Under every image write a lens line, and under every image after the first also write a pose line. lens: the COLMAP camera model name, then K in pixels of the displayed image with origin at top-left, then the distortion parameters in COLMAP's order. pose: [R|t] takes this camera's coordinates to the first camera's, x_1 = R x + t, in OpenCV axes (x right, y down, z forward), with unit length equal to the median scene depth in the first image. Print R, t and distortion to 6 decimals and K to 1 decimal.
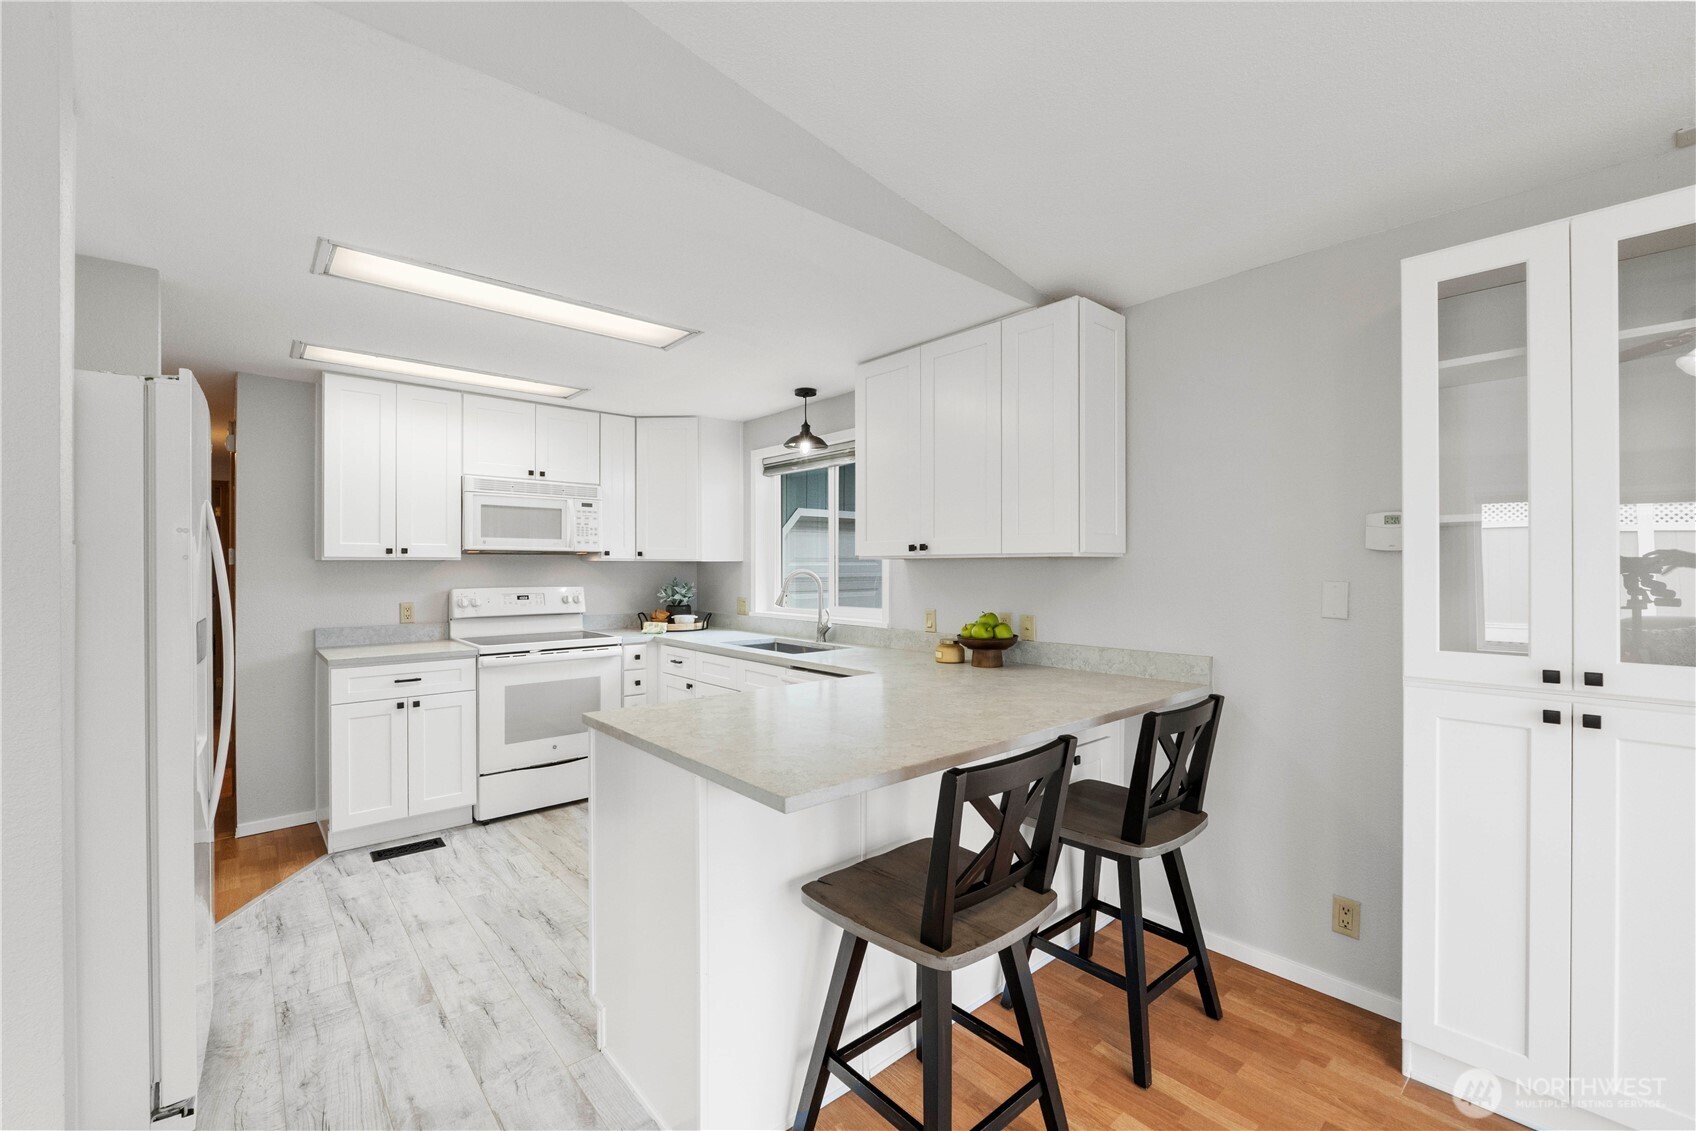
lens RADIAL K [[707.2, 0, 861.8], [0, 707.2, 564.3], [0, 0, 1]] dist [-0.008875, 0.000364]
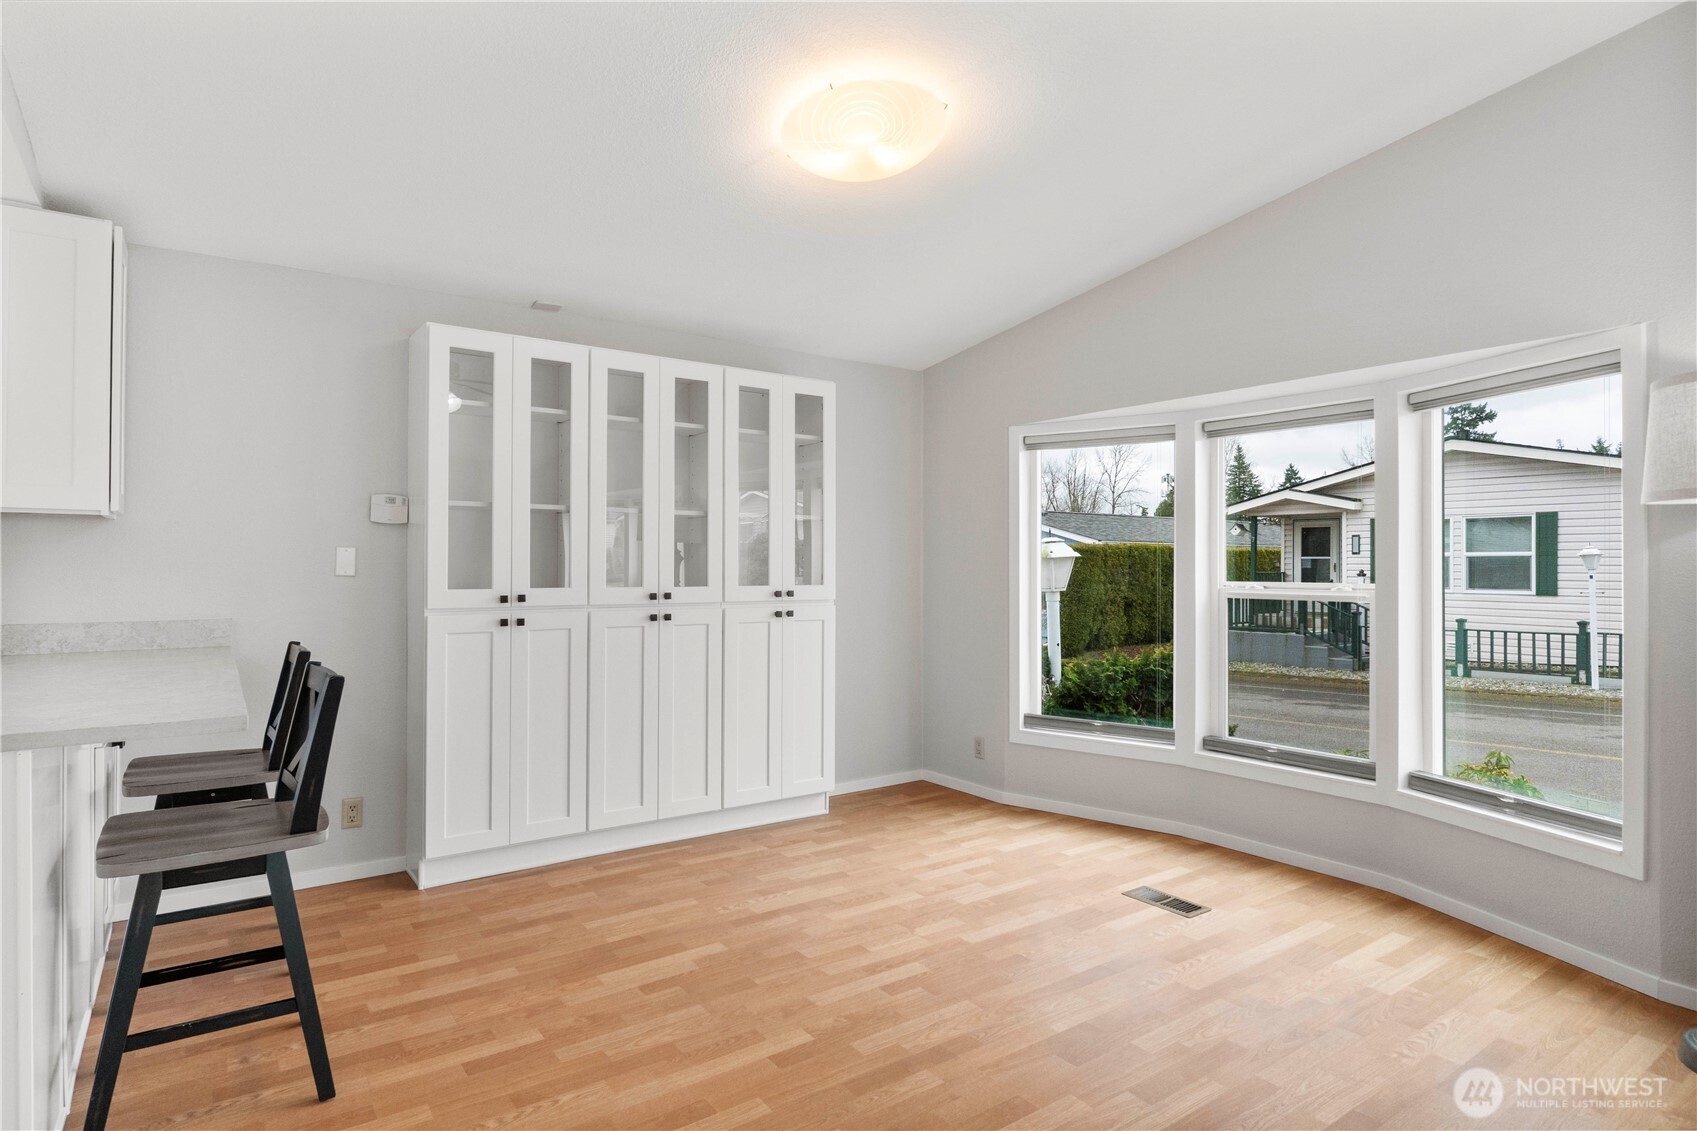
lens RADIAL K [[893.6, 0, 842.9], [0, 893.6, 563.9], [0, 0, 1]] dist [-0.012201, 0.000459]
pose [[0.101001, 0.002937, 0.994882, -0.470150], [-0.005805, 0.999980, -0.002363, 0.031510], [-0.994869, -0.005536, 0.101016, -0.019259]]
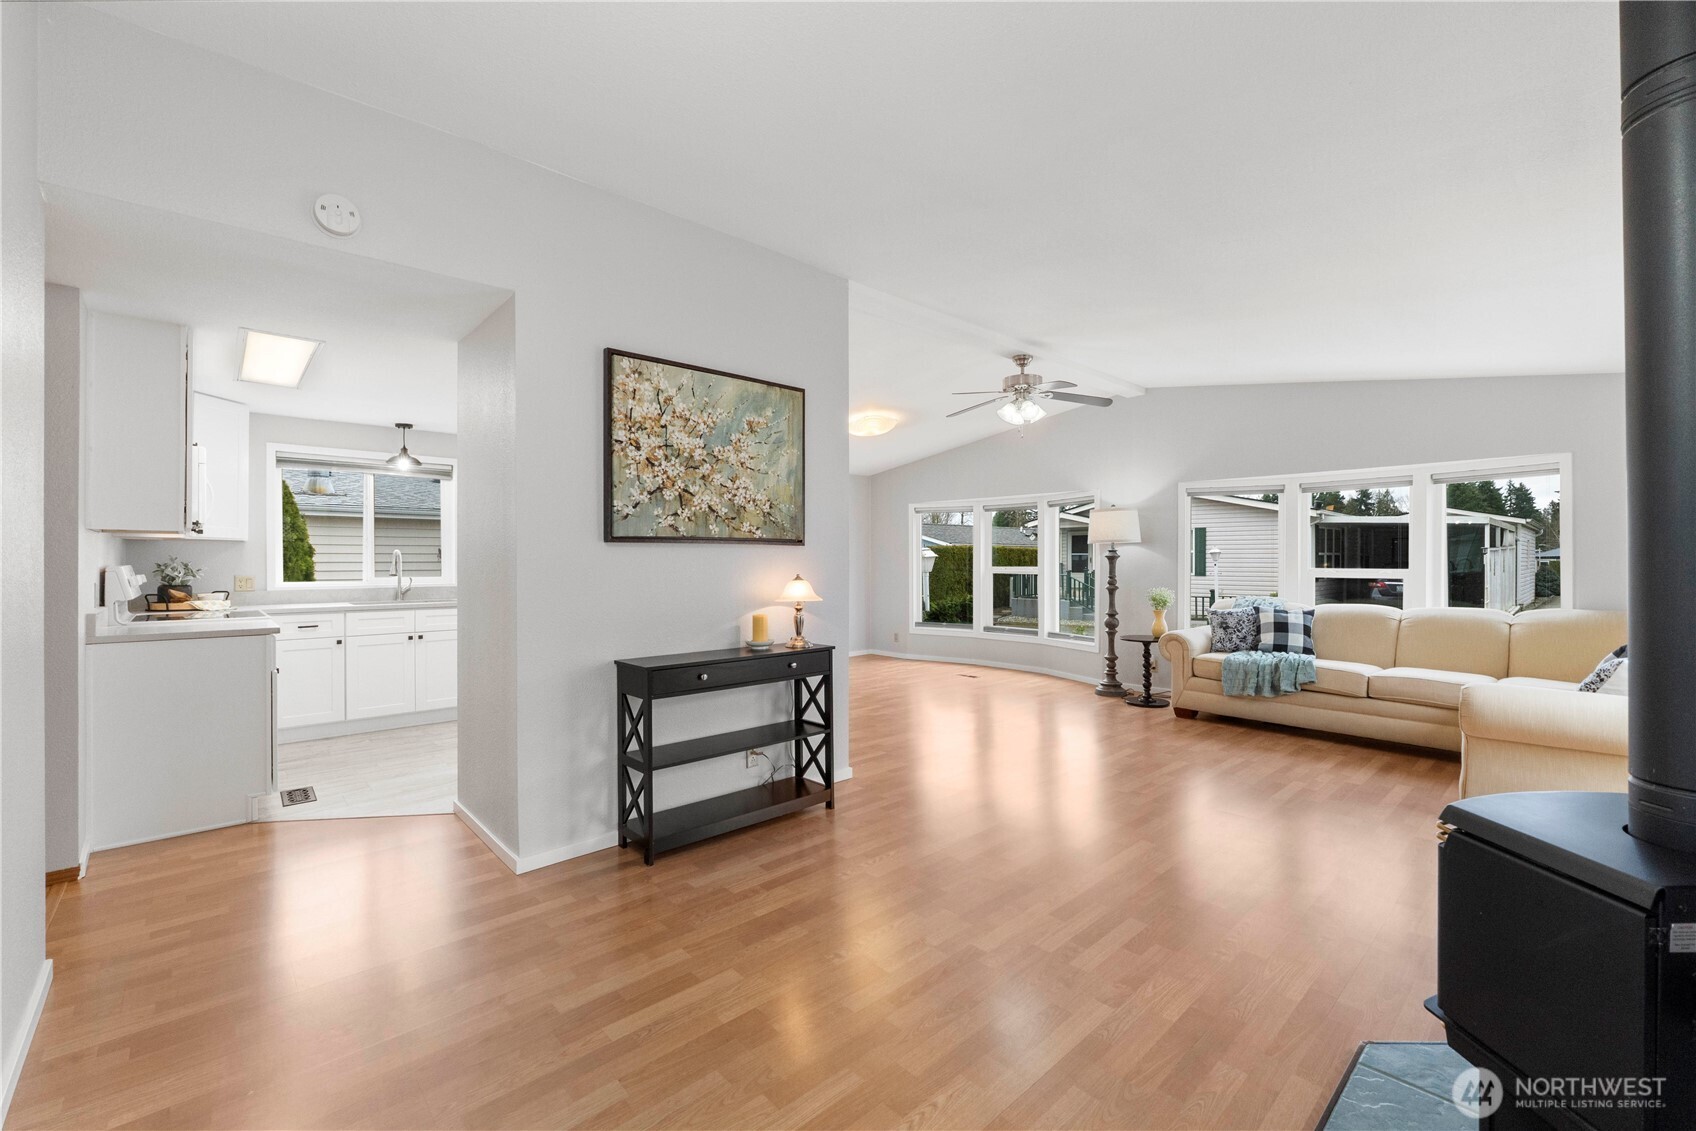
lens RADIAL K [[707.2, 0, 848.8], [0, 707.2, 564.9], [0, 0, 1]] dist [-0.008875, 0.000364]
pose [[-0.031537, -0.007447, 0.999475, -1.552870], [-0.002322, 0.999970, 0.007378, 0.026097], [-0.999500, -0.002088, -0.031553, 0.147854]]
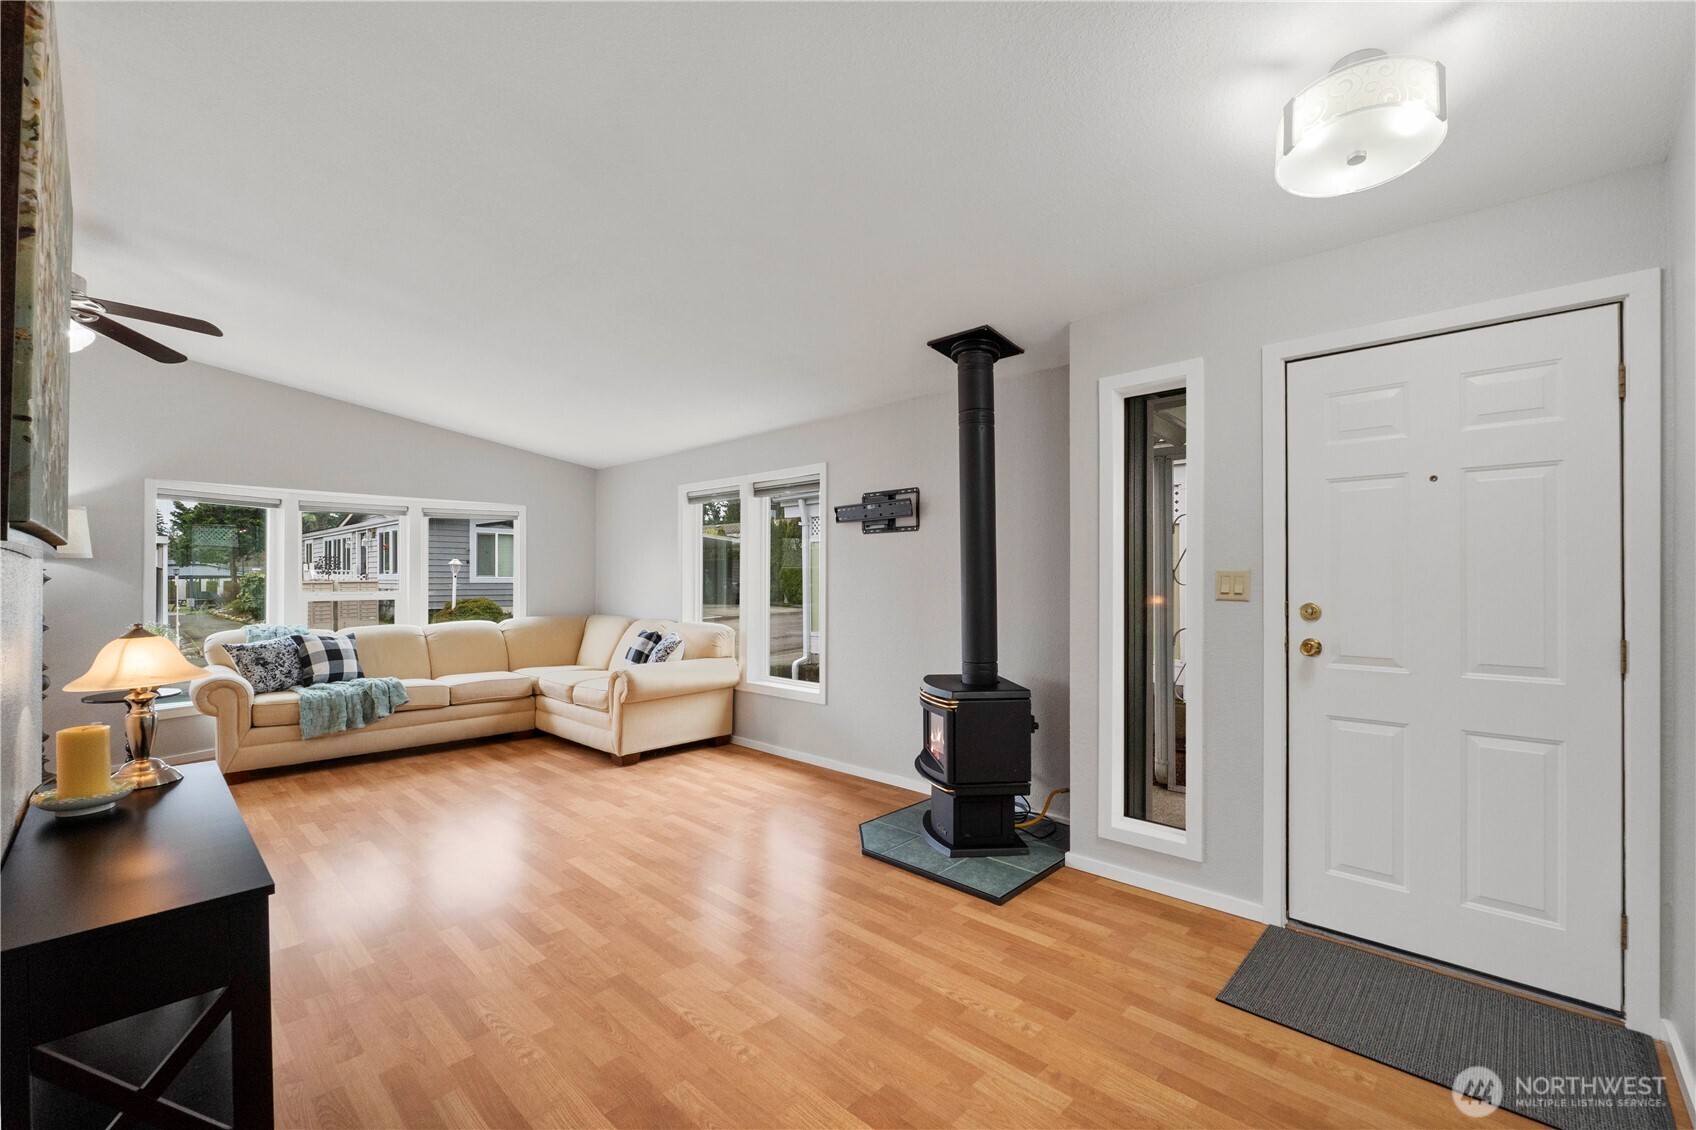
lens RADIAL K [[707.2, 0, 838.5], [0, 707.2, 574.2], [0, 0, 1]] dist [-0.008875, 0.000364]
pose [[-0.995928, 0.000890, -0.090149, -0.985741], [0.001606, 0.999968, -0.007864, 0.019819], [0.090139, -0.007976, -0.995897, 0.650137]]
